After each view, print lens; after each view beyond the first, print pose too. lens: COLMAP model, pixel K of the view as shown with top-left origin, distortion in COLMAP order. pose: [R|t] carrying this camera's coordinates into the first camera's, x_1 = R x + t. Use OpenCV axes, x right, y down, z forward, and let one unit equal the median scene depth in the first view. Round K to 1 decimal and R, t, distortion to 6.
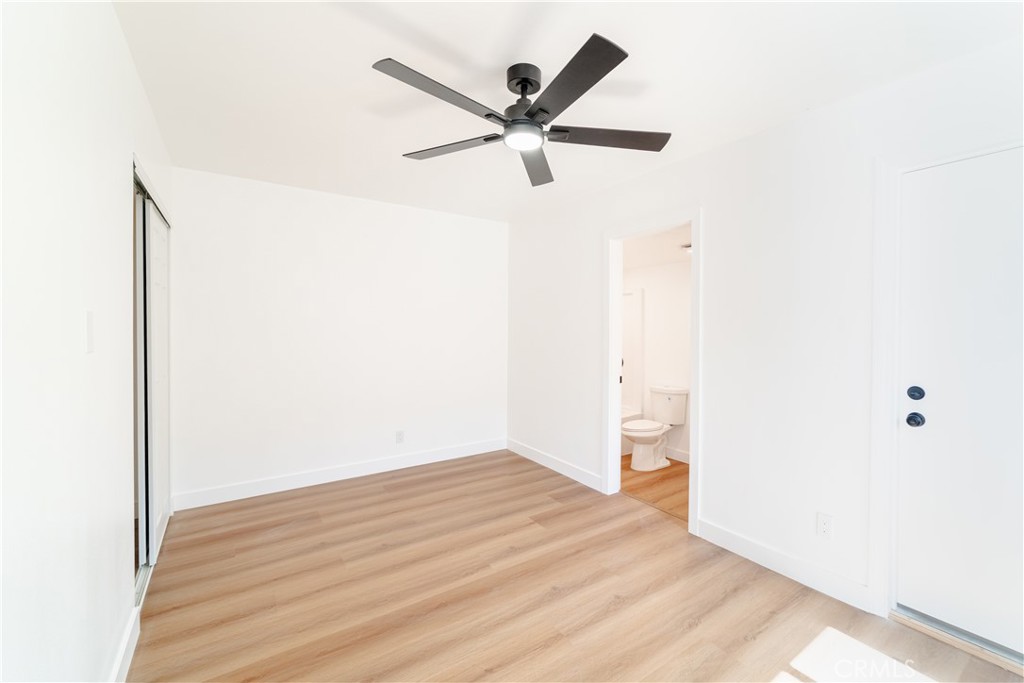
lens RADIAL K [[425.5, 0, 535.0], [0, 425.5, 335.1], [0, 0, 1]] dist [-0.000821, -0.000205]
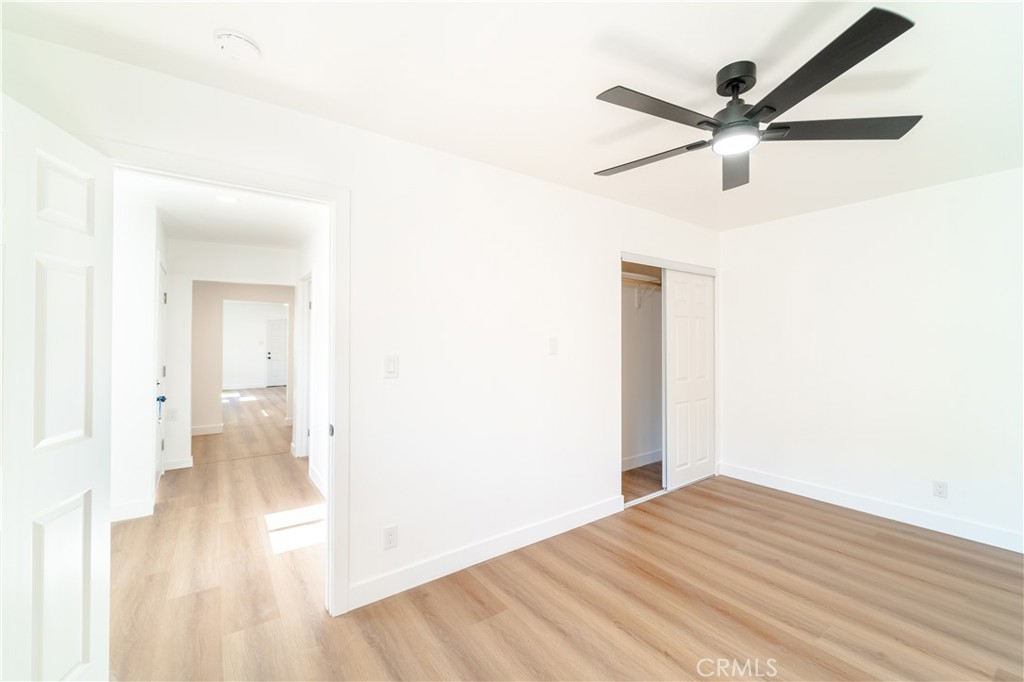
lens RADIAL K [[425.5, 0, 535.0], [0, 425.5, 334.6], [0, 0, 1]] dist [-0.000821, -0.000205]
pose [[0.039049, -0.019529, -0.999046, 0.625708], [-0.023438, 0.999516, -0.020455, -0.003145], [0.998962, 0.024214, 0.038573, 0.377733]]
